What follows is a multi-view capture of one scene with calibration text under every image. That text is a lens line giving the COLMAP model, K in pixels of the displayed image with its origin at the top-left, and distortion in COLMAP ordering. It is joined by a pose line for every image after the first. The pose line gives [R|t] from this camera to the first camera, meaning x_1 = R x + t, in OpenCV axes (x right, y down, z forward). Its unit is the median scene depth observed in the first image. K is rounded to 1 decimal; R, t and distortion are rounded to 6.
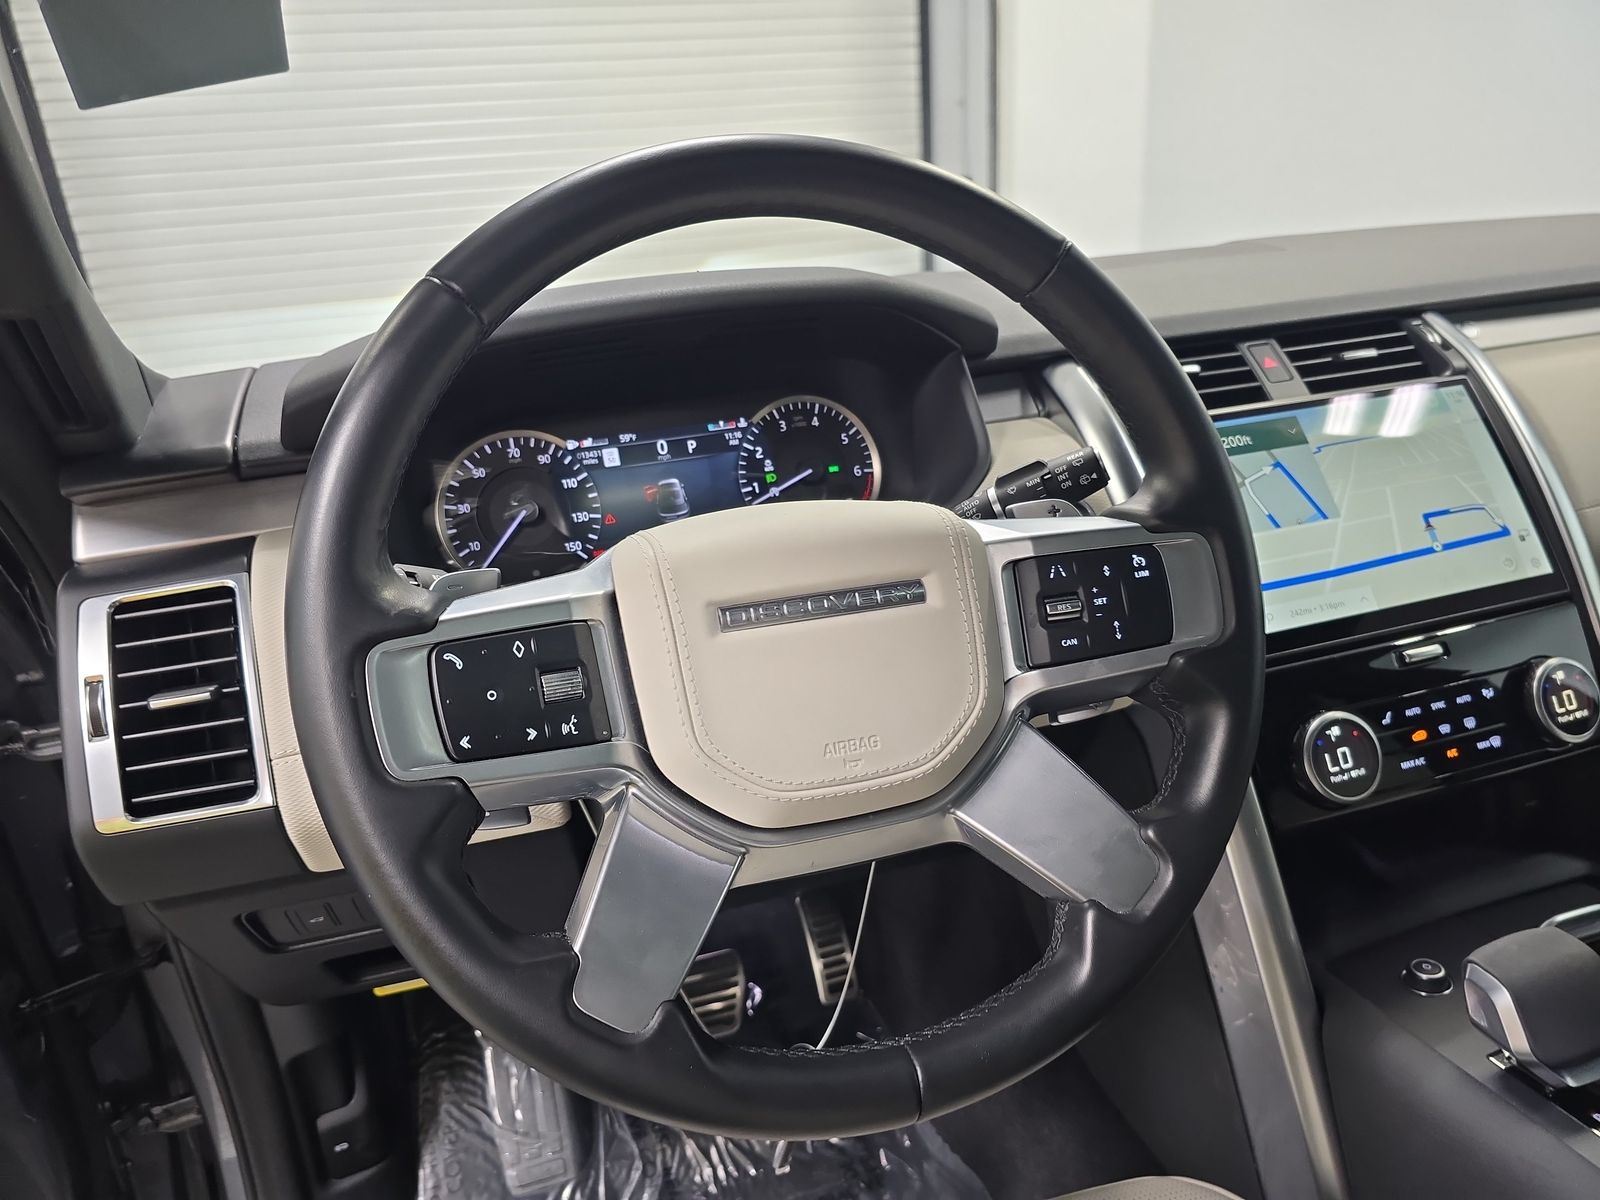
lens RADIAL K [[1090.6, 0, 800.0], [0, 1090.6, 600.0], [0, 0, 1]] dist [0.001751, 0.000477]
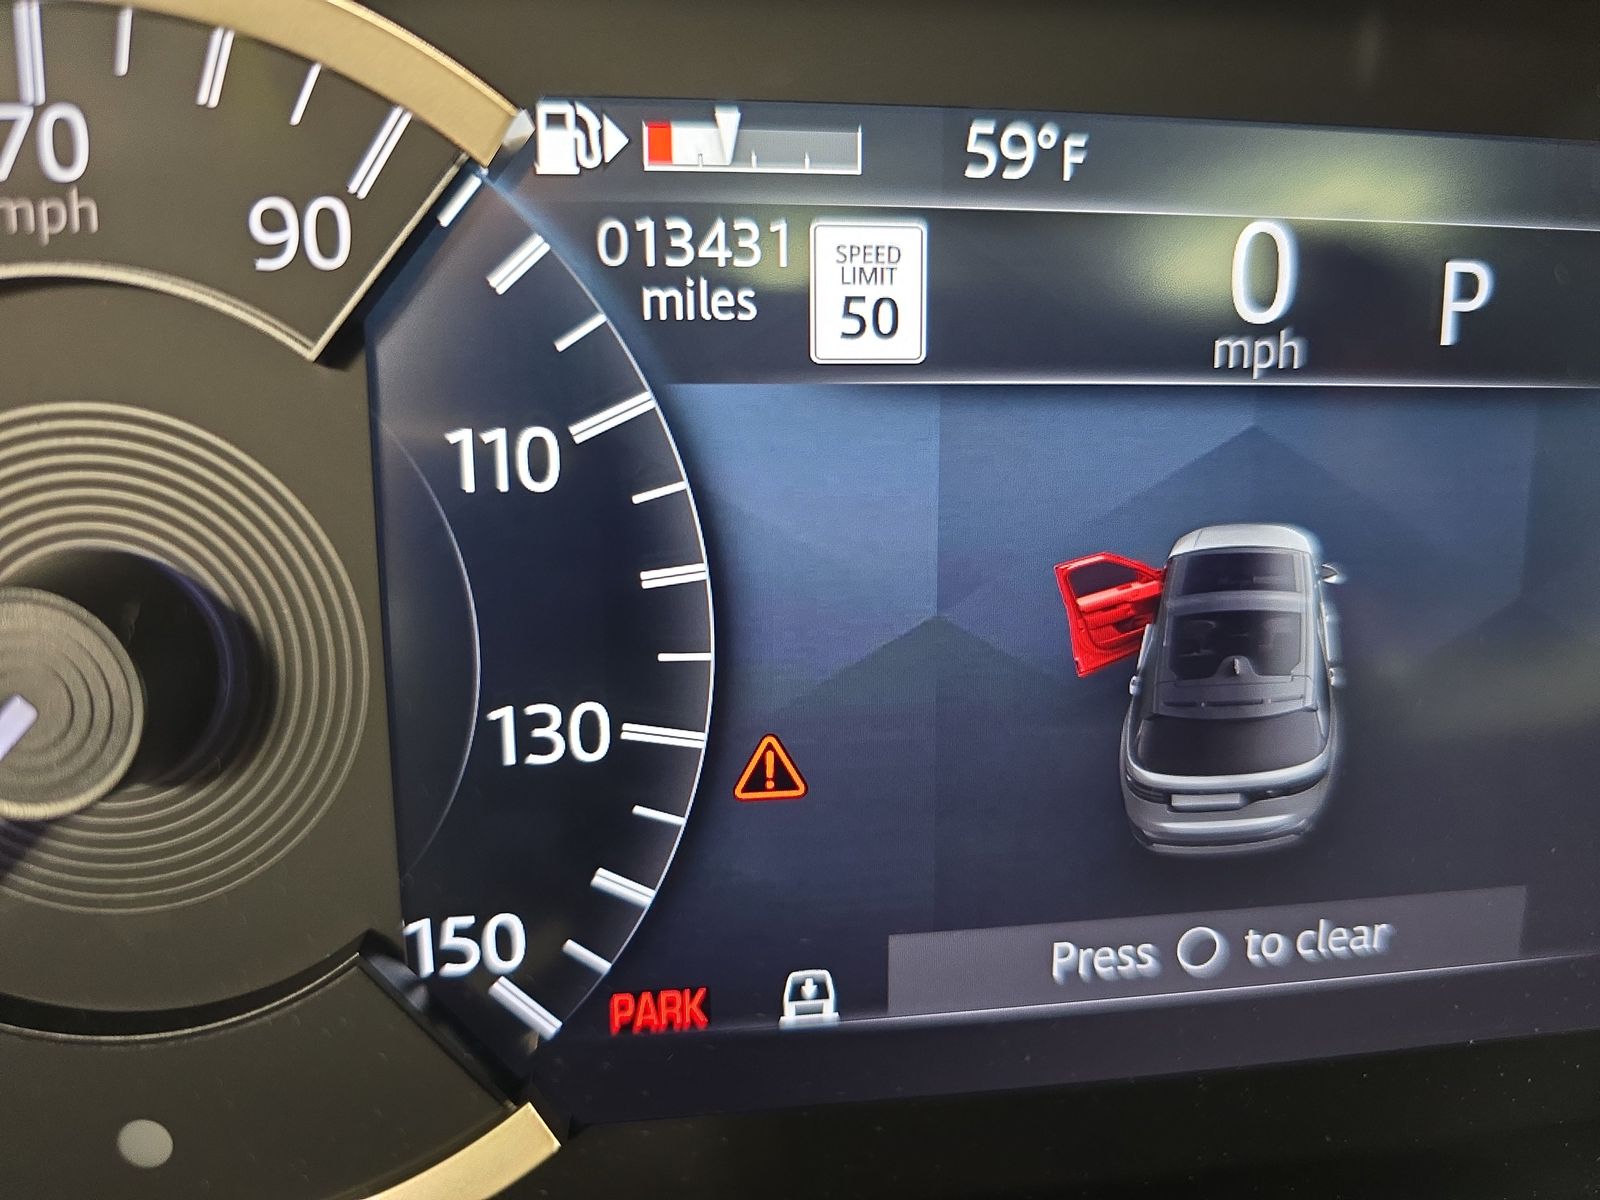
lens RADIAL K [[1090.6, 0, 800.0], [0, 1090.6, 600.0], [0, 0, 1]] dist [0.001751, 0.000477]
pose [[0.971161, 0.201905, -0.126808, -0.207019], [-0.172523, 0.962196, 0.210748, -0.160474], [0.164565, -0.182793, 0.969281, 1.144536]]
